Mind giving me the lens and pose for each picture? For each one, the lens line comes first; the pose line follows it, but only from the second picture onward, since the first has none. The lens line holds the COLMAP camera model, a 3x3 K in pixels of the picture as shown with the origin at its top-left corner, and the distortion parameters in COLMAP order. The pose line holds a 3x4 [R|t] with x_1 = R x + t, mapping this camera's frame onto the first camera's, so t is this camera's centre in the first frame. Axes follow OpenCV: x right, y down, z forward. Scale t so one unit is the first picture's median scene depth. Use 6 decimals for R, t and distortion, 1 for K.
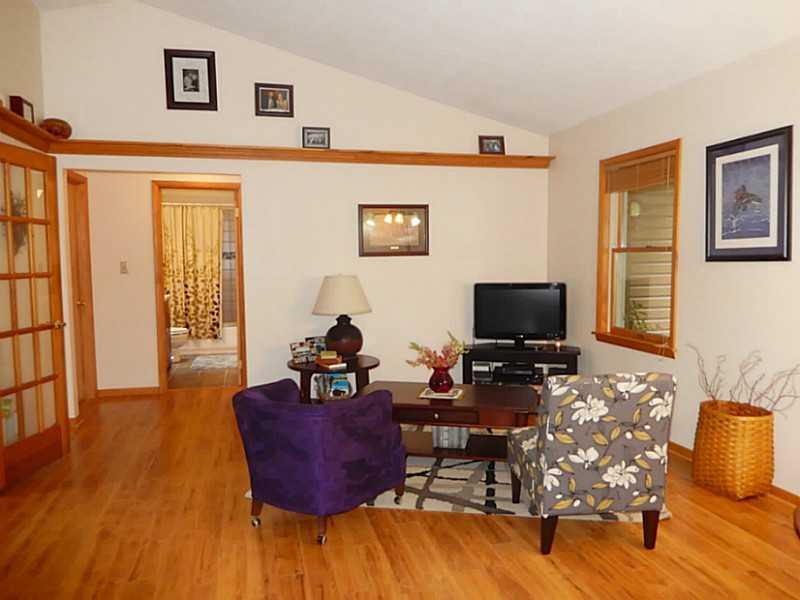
lens RADIAL K [[601.6, 0, 397.7], [0, 601.6, 301.5], [0, 0, 1]] dist [0.006895, -0.003527]
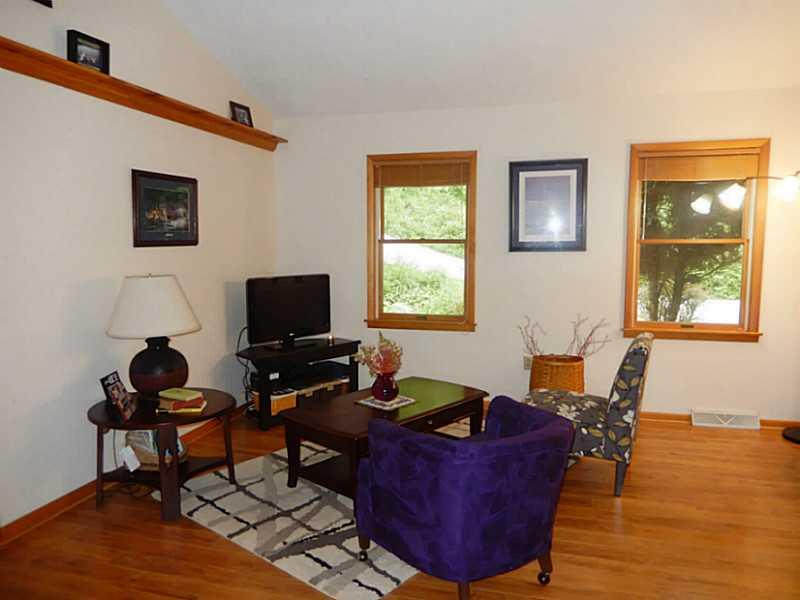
lens RADIAL K [[635.7, 0, 401.0], [0, 635.7, 298.0], [0, 0, 1]] dist [0.057035, 0.005566]
pose [[0.479550, -0.070513, 0.874677, -0.646887], [0.061501, 0.997016, 0.046657, -0.037011], [-0.875357, 0.031419, 0.482456, 0.446488]]
